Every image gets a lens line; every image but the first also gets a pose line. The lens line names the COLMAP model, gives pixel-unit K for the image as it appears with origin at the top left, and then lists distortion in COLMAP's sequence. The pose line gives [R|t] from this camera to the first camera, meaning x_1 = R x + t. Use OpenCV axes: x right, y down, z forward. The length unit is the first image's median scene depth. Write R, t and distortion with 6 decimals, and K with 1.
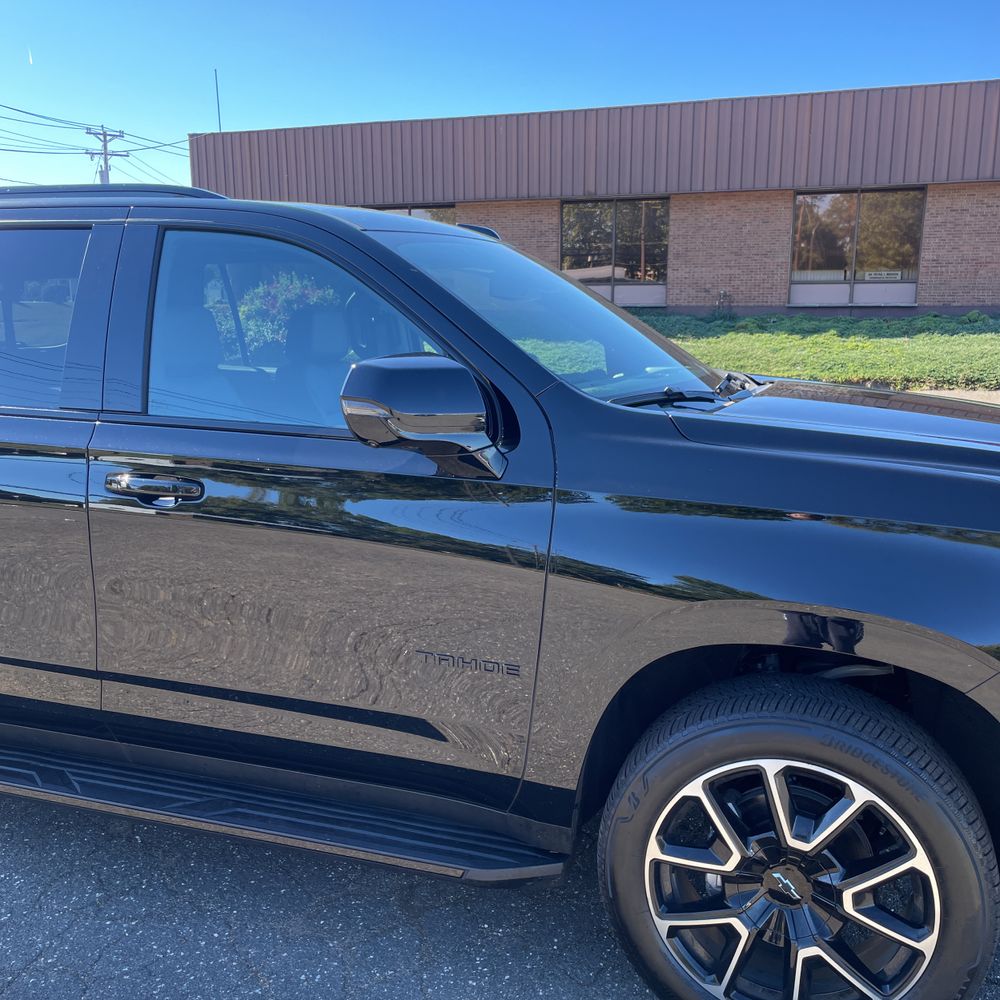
lens RADIAL K [[1023.0, 0, 507.1], [0, 1023.0, 495.0], [0, 0, 1]] dist [0.033752, 0.000000]
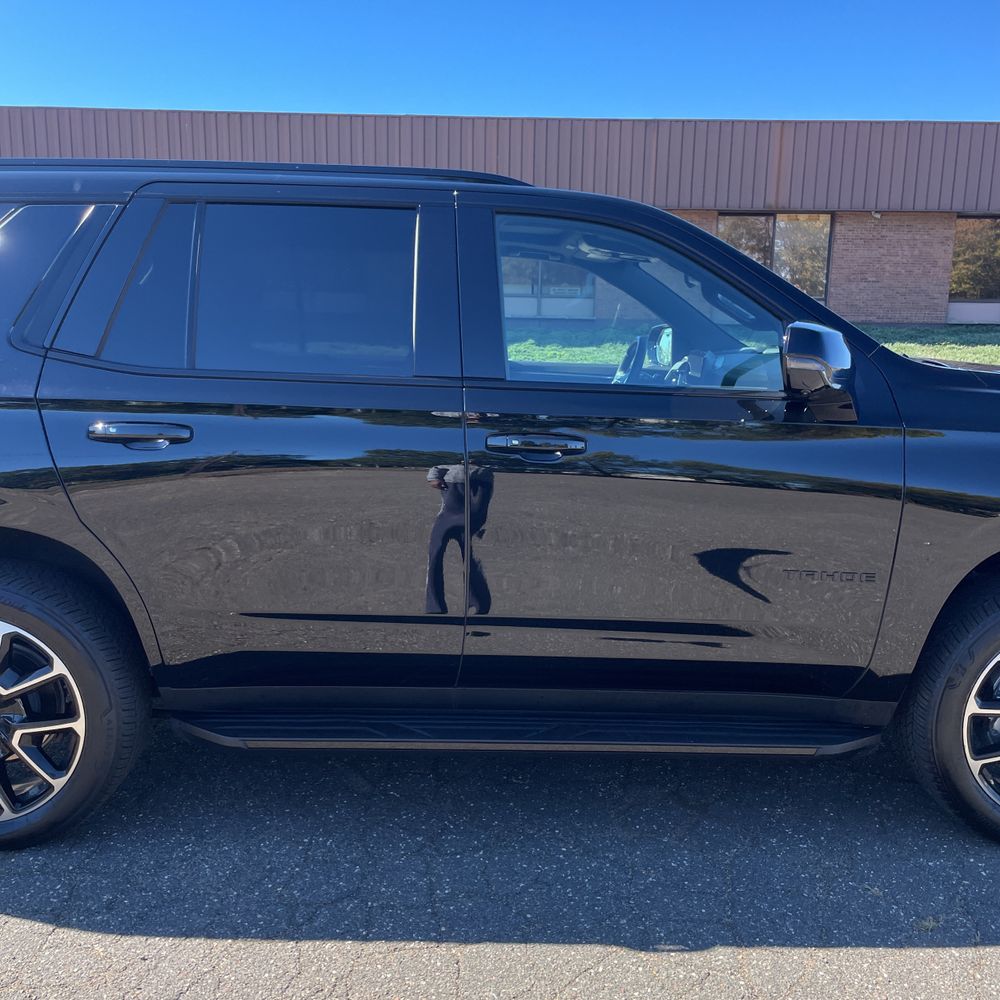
lens RADIAL K [[1023.0, 0, 502.5], [0, 1023.0, 511.8], [0, 0, 1]] dist [0.033752, 0.000000]
pose [[0.939951, -0.046963, 0.338062, -0.679792], [0.045529, 0.998889, 0.012176, 0.047617], [-0.338258, 0.003946, 0.941045, -0.014015]]
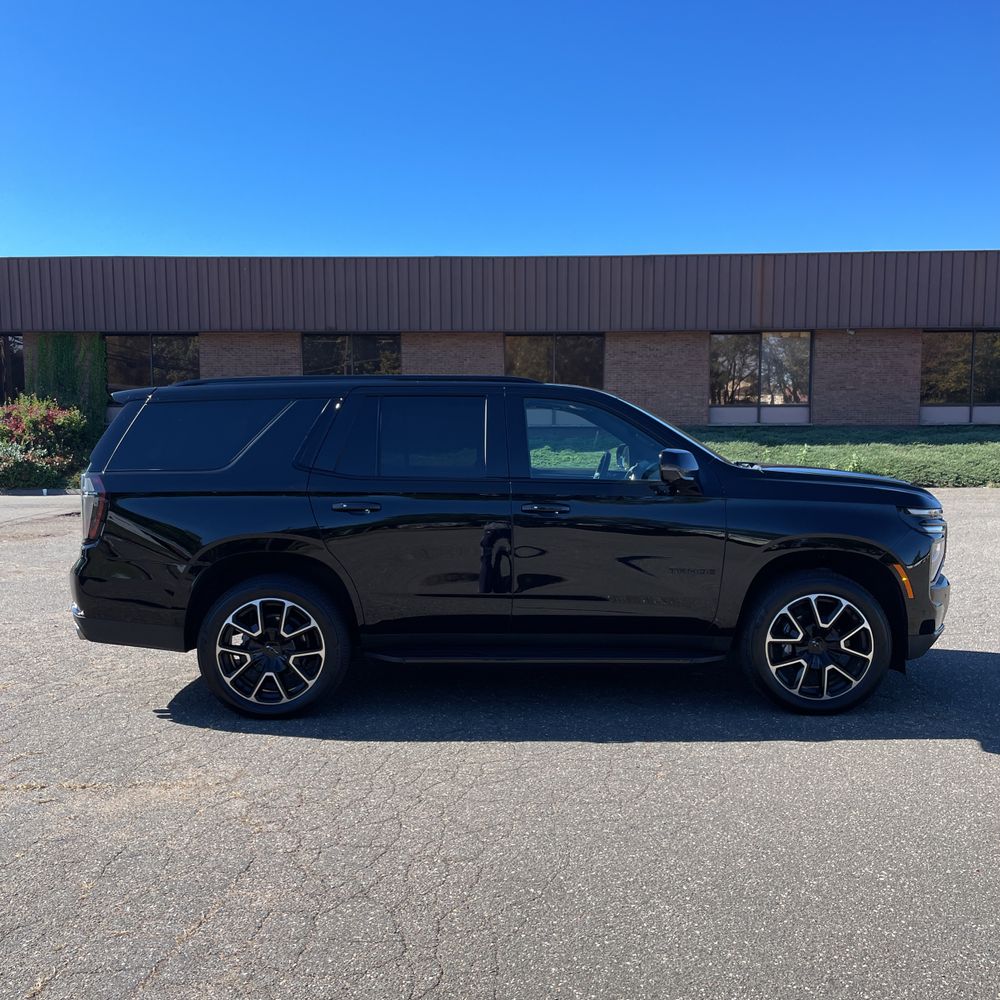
lens RADIAL K [[1023.0, 0, 505.5], [0, 1023.0, 496.3], [0, 0, 1]] dist [0.033752, 0.000000]
pose [[0.944914, -0.024616, 0.326391, -1.056840], [0.061366, 0.992809, -0.102781, 0.176653], [-0.321514, 0.117148, 0.939630, -0.996133]]
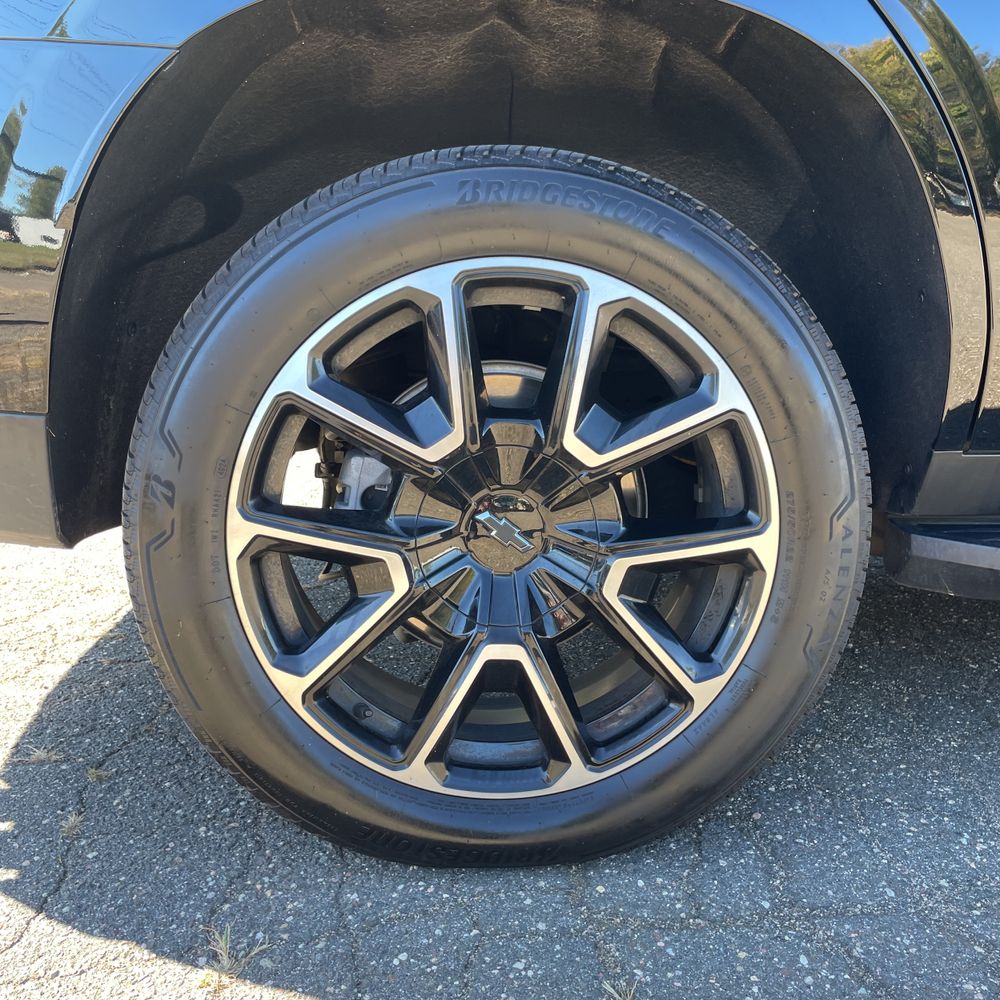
lens RADIAL K [[1023.0, 0, 497.0], [0, 1023.0, 499.6], [0, 0, 1]] dist [0.033752, 0.000000]
pose [[0.920827, -0.069177, 0.383788, -0.995225], [0.070733, 0.997444, 0.010077, 0.225183], [-0.383504, 0.017867, 0.923366, 0.764005]]
